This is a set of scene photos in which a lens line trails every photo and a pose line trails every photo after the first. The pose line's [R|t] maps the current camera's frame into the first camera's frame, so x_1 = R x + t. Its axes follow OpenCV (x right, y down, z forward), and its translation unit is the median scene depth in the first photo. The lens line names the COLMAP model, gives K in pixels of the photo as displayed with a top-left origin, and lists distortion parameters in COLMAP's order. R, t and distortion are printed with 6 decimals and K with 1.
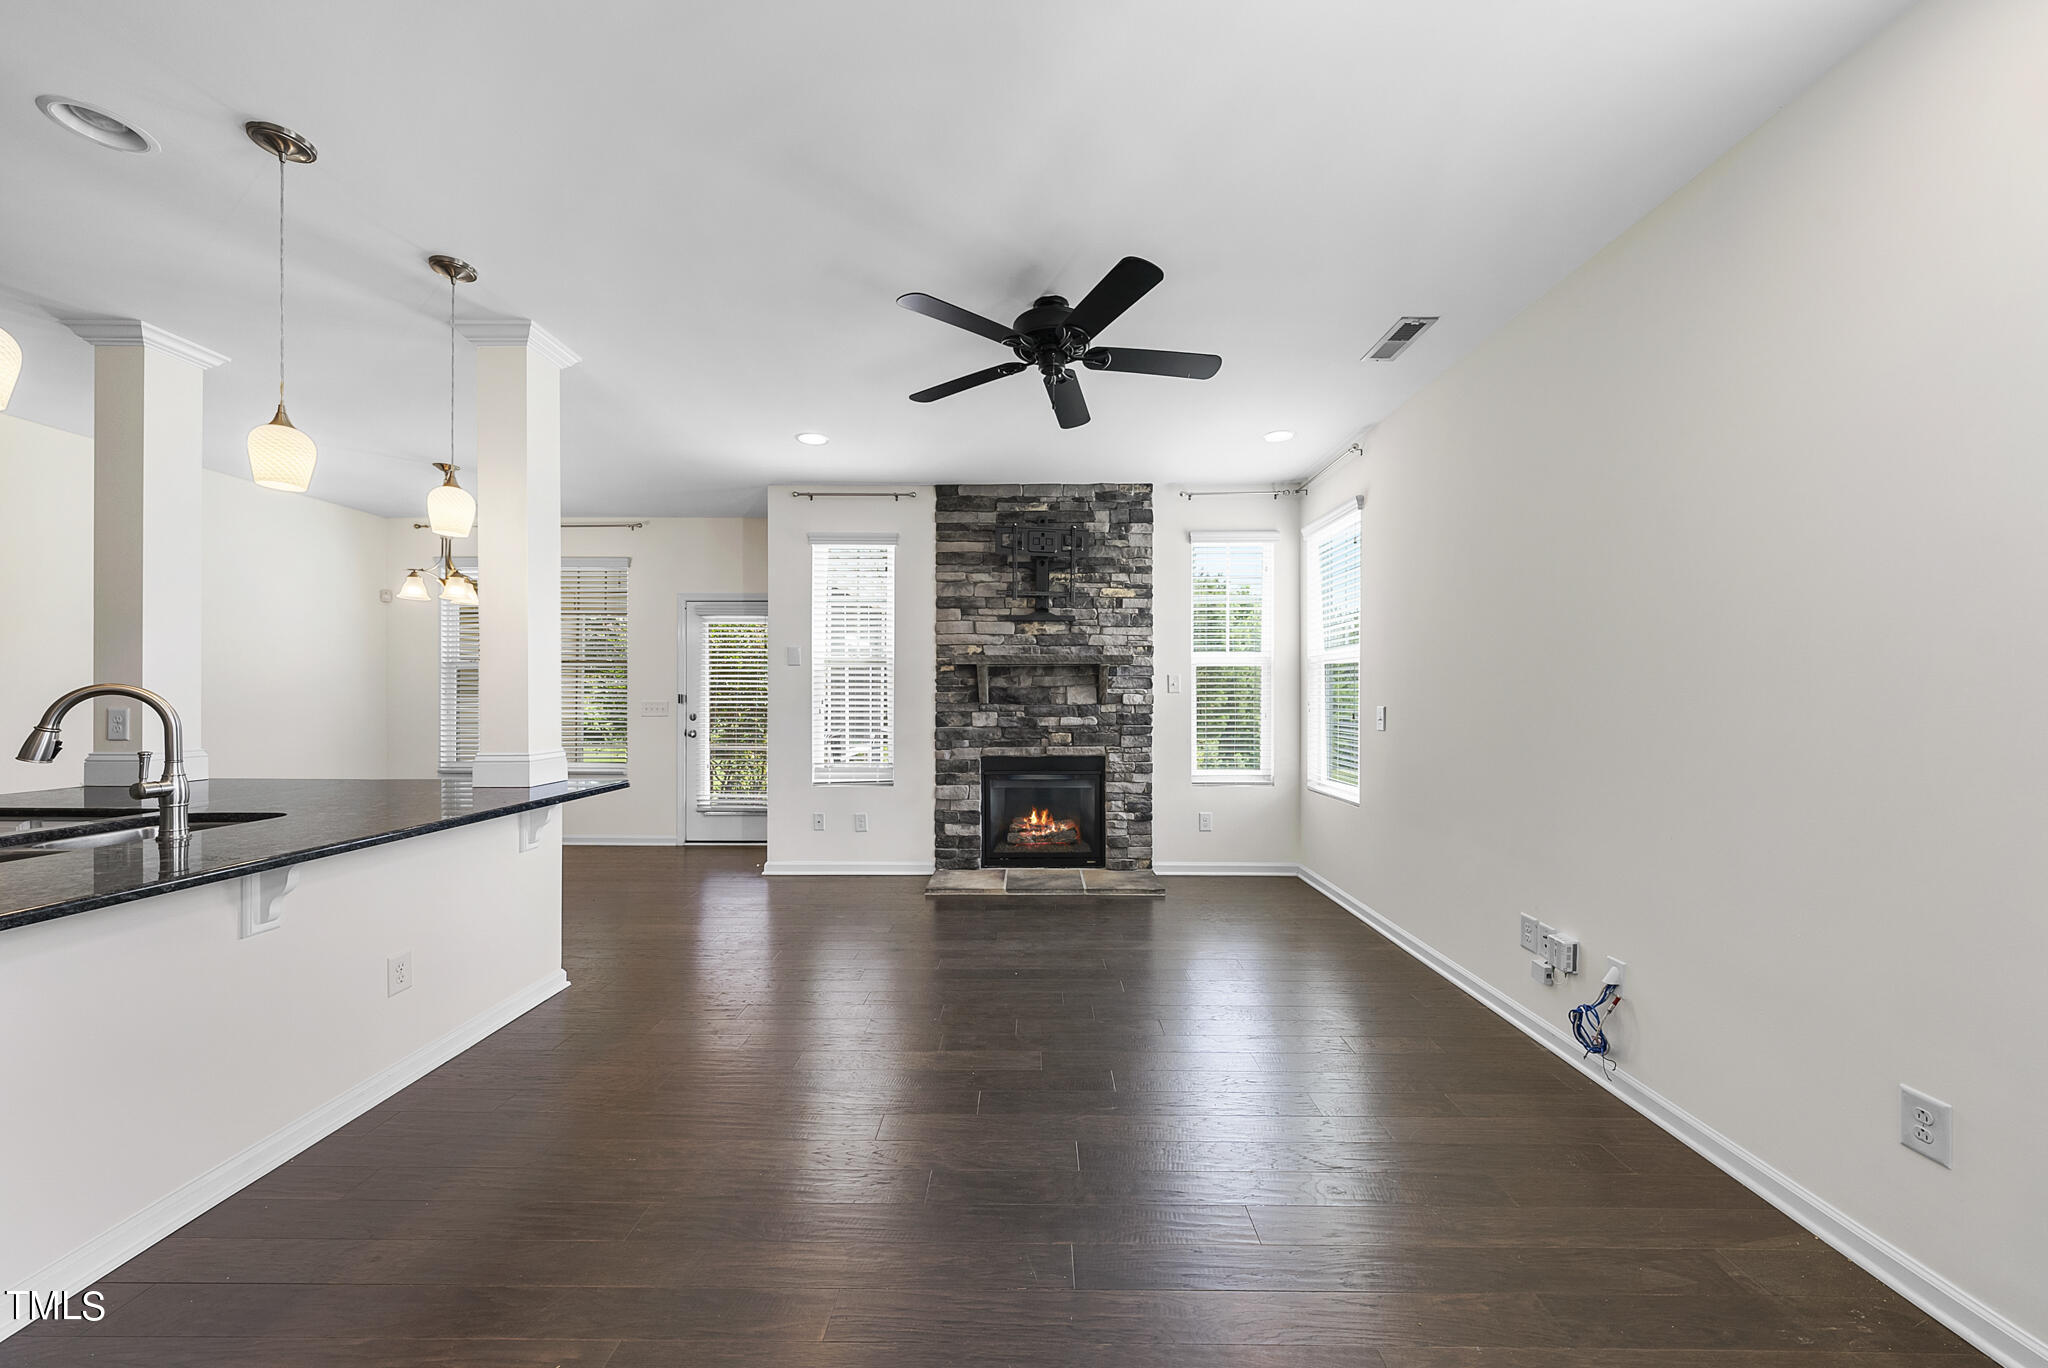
lens RADIAL K [[702.1, 0, 1024.6], [0, 702.1, 693.7], [0, 0, 1]] dist [-0.004575, 0.000666]
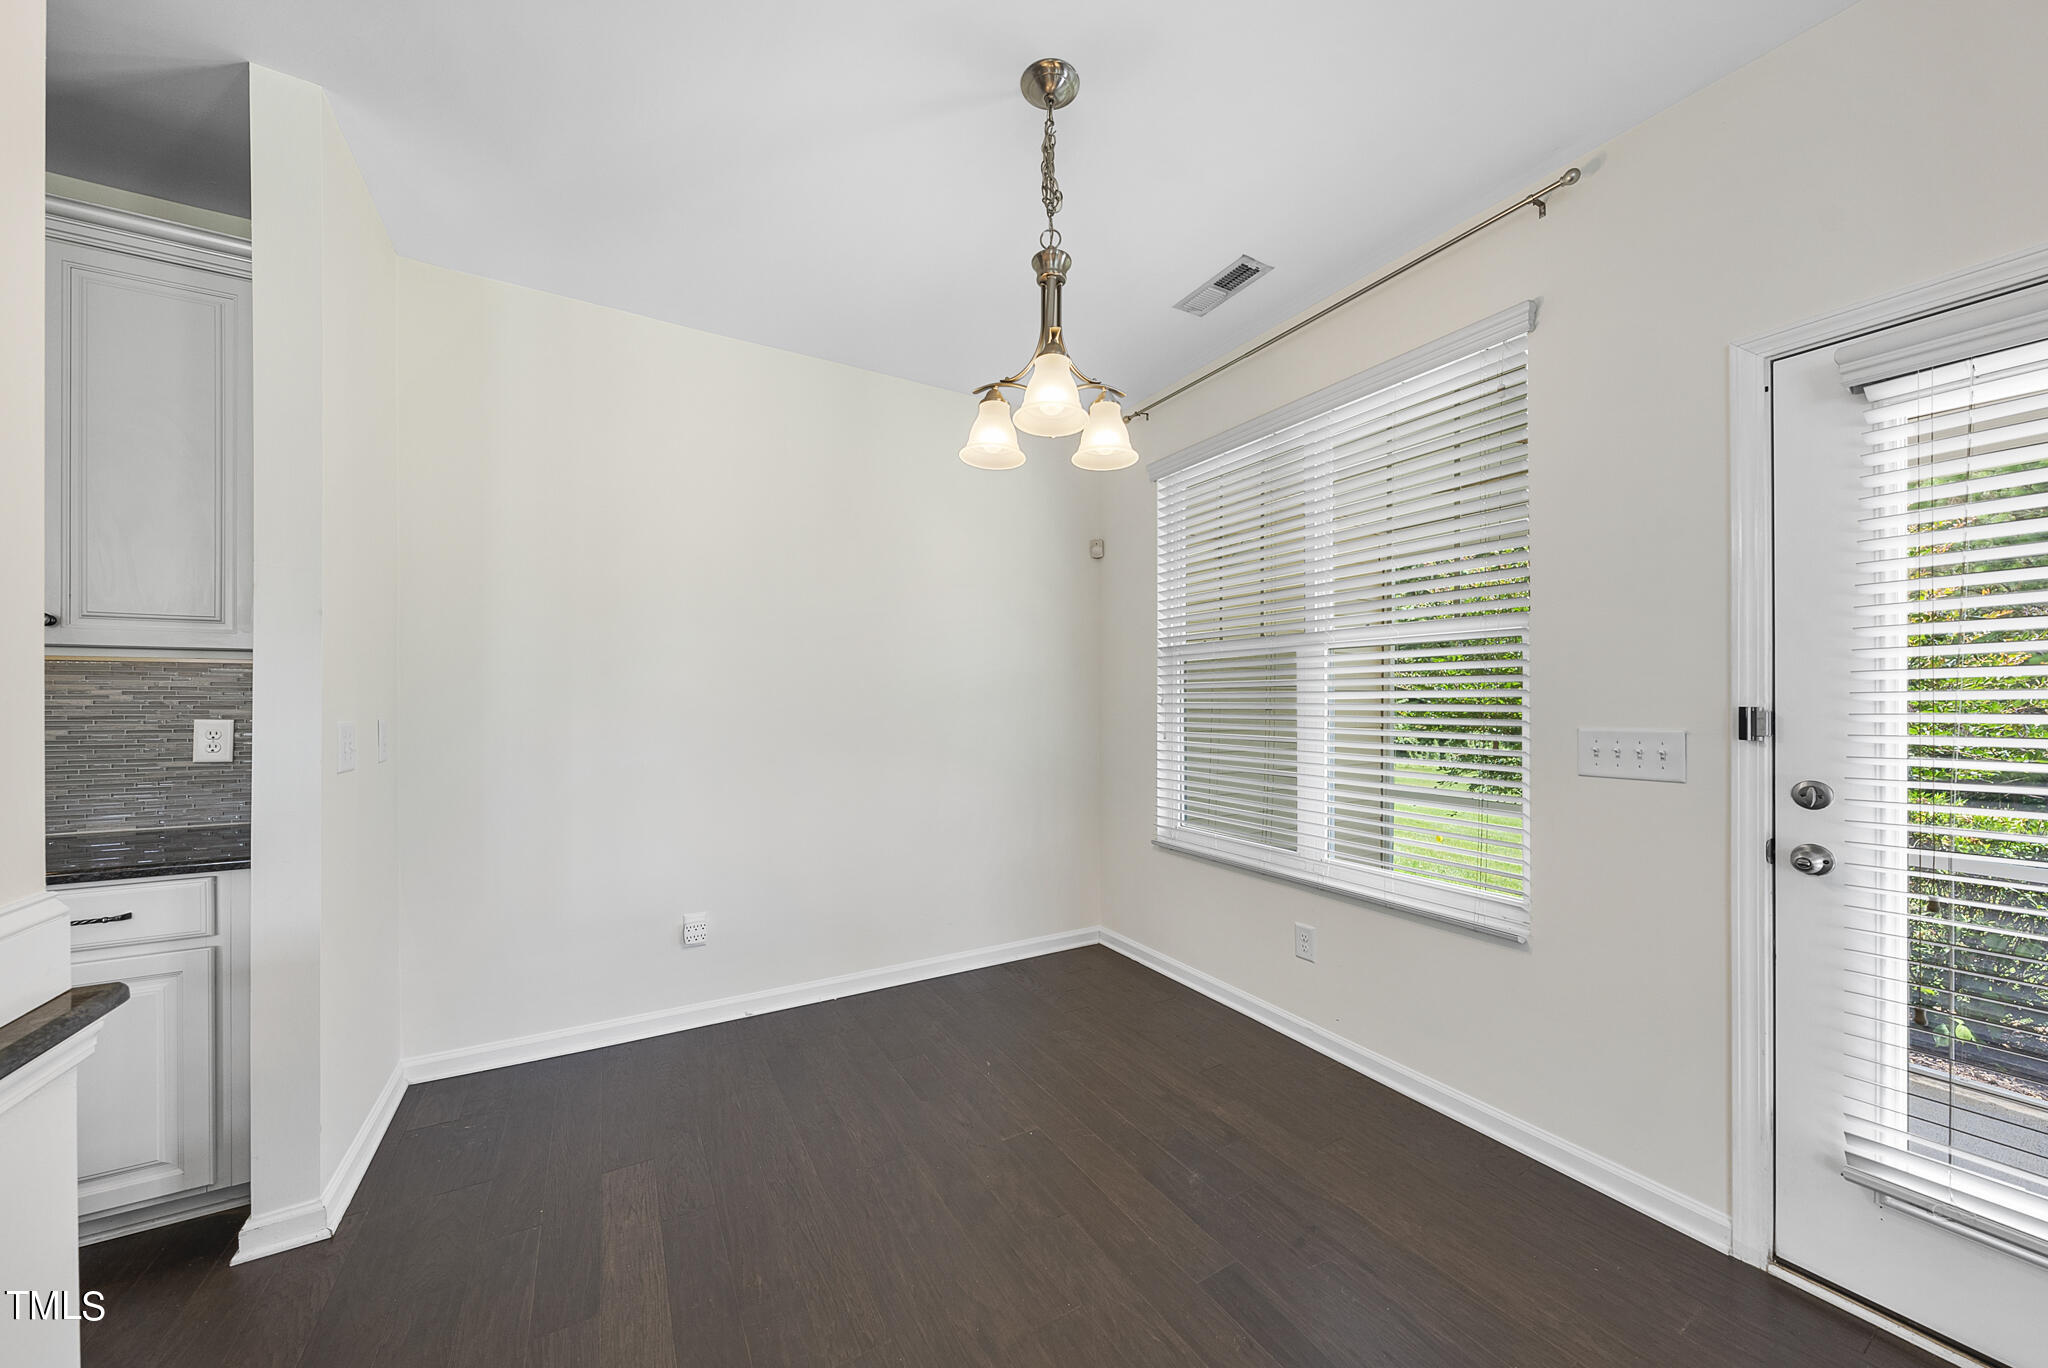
lens RADIAL K [[702.1, 0, 1026.3], [0, 702.1, 703.2], [0, 0, 1]] dist [-0.004575, 0.000666]
pose [[0.512355, 0.000103, -0.858774, -0.481728], [0.000648, 1.000000, 0.000507, -0.000971], [0.858773, -0.000816, 0.512355, 0.743887]]
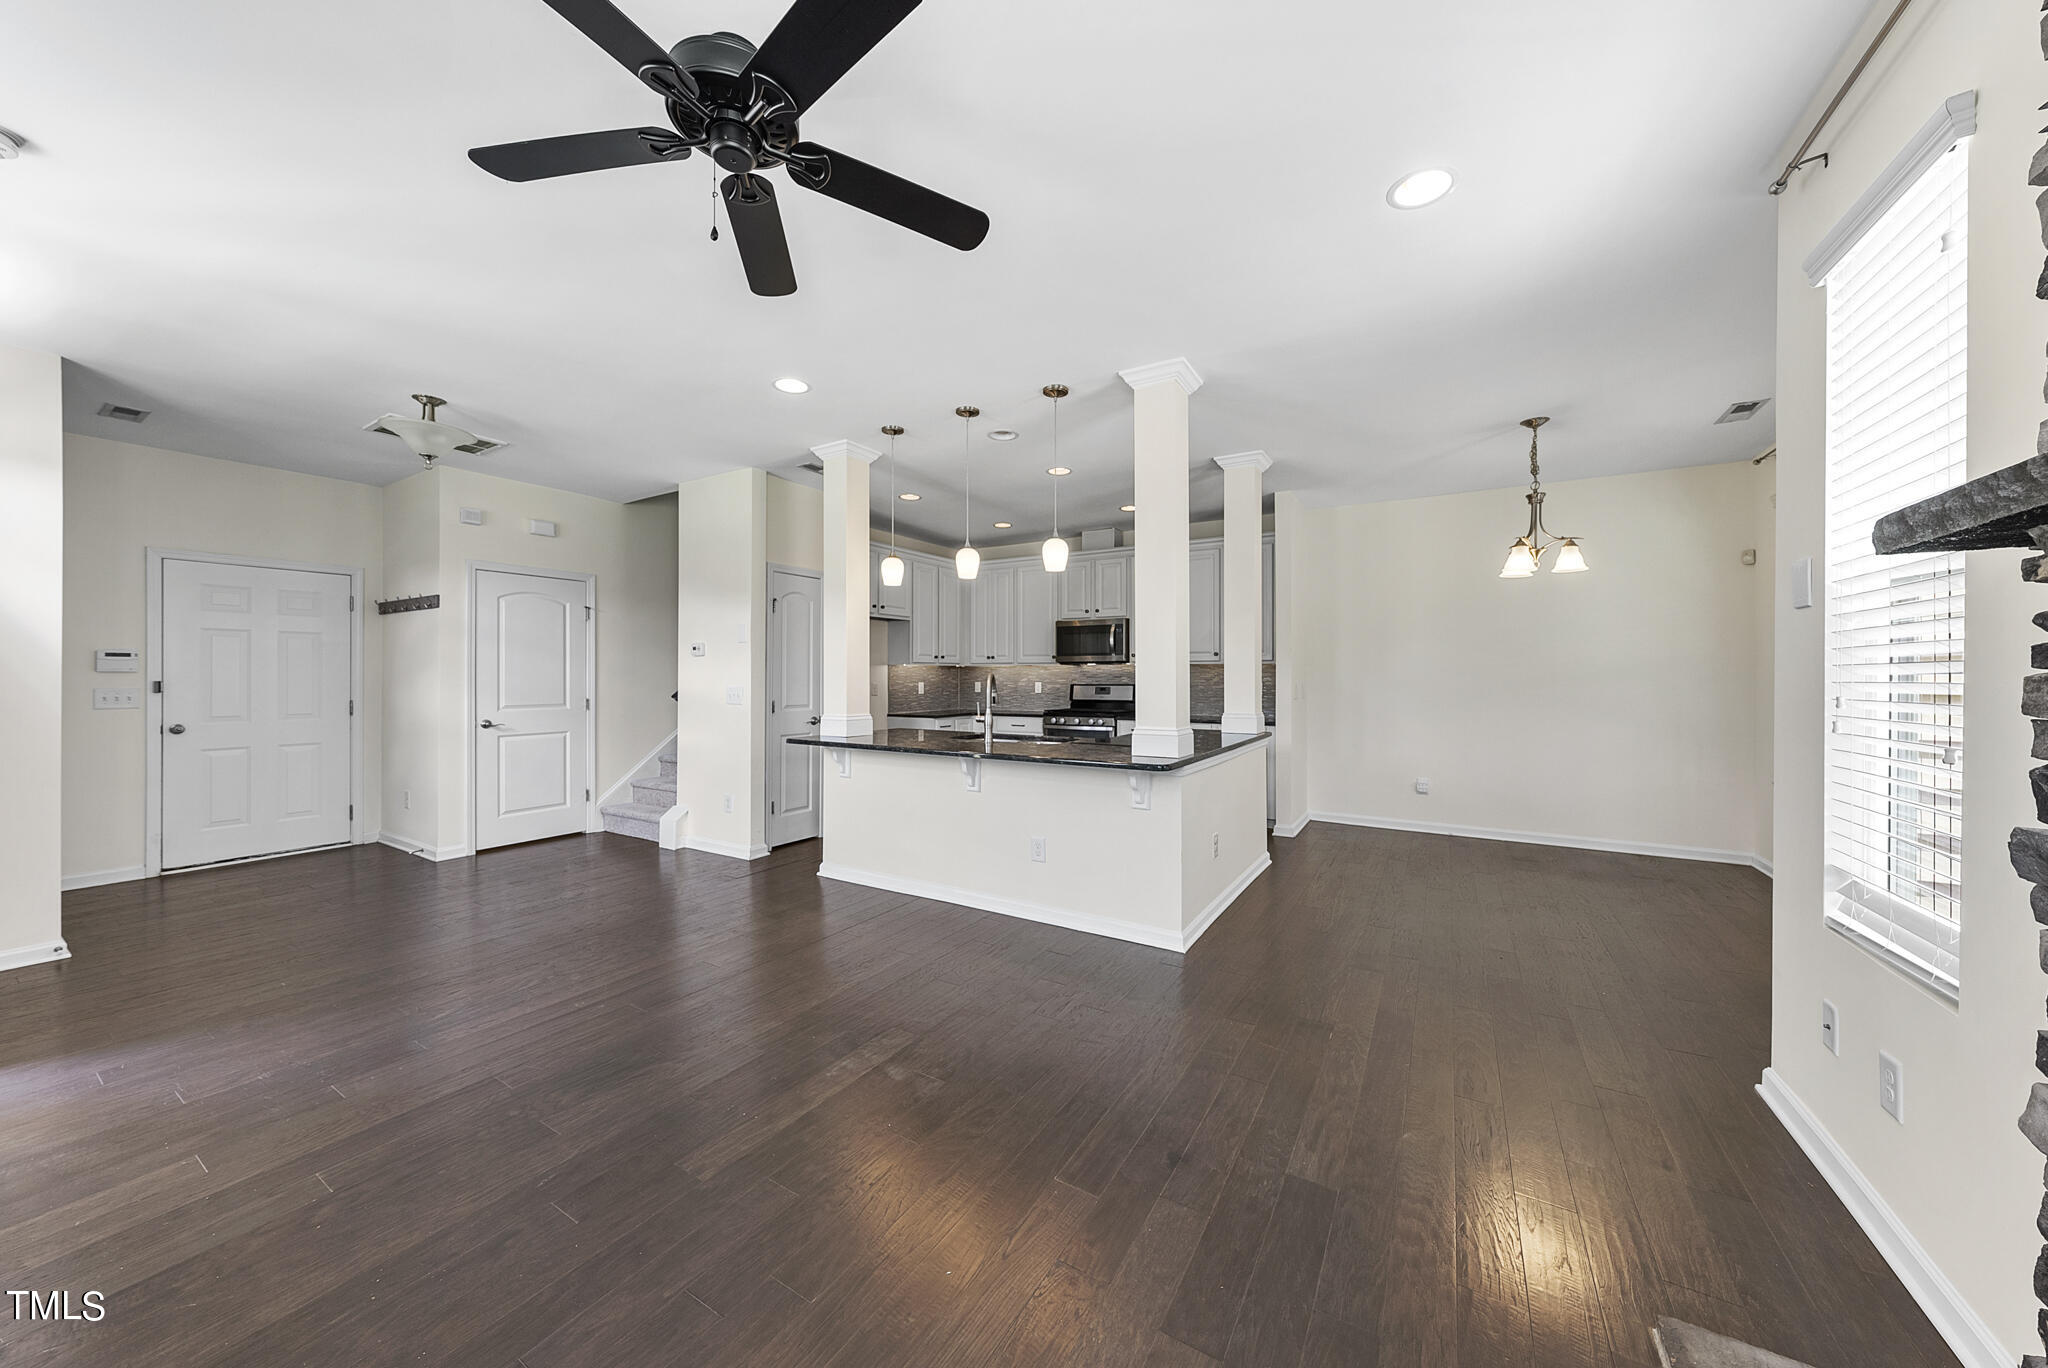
lens RADIAL K [[702.1, 0, 1038.2], [0, 702.1, 672.9], [0, 0, 1]] dist [-0.004575, 0.000666]
pose [[-0.504511, -0.004913, -0.863392, 0.236754], [-0.001841, 0.999988, -0.004615, -0.000945], [0.863404, -0.000739, -0.504513, 0.838443]]
